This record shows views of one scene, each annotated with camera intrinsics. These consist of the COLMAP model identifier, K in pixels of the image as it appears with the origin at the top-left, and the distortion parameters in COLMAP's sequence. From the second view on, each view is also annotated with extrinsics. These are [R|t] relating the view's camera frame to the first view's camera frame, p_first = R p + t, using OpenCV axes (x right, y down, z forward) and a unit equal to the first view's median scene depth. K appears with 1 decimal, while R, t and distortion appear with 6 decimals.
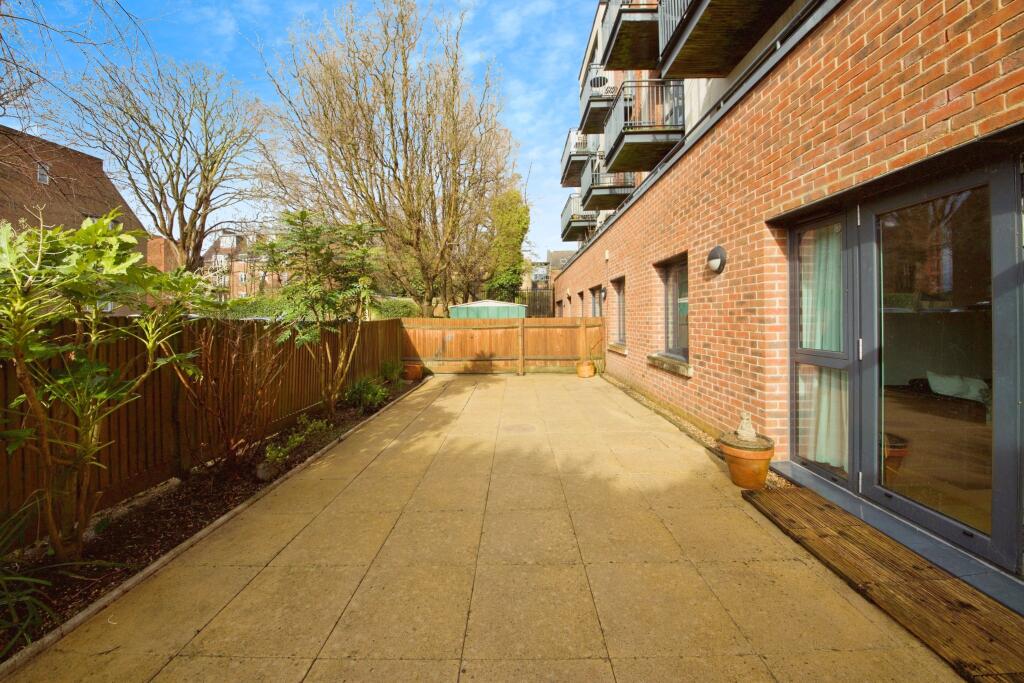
lens RADIAL K [[370.6, 0, 513.2], [0, 370.6, 315.7], [0, 0, 1]] dist [0.000142, -0.000001]
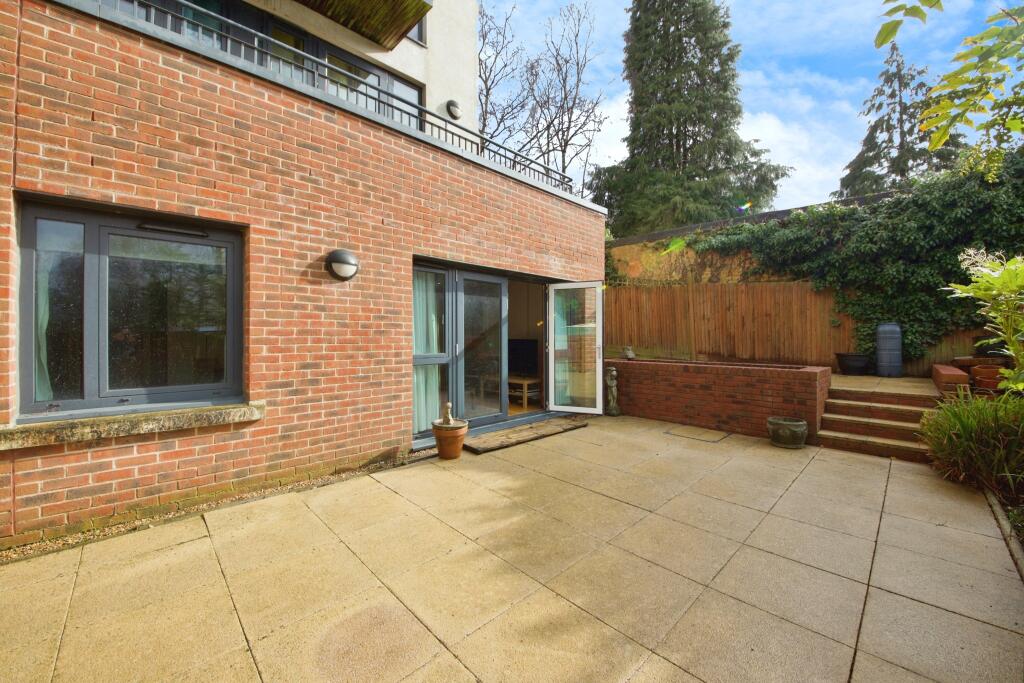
lens RADIAL K [[389.5, 0, 512.0], [0, 389.5, 341.5], [0, 0, 1]] dist [0.001441, 0.000029]
pose [[-0.692907, 0.011100, 0.720942, -0.450282], [0.007601, 0.999938, -0.008090, 0.048027], [-0.720987, -0.000126, -0.692948, 1.545954]]
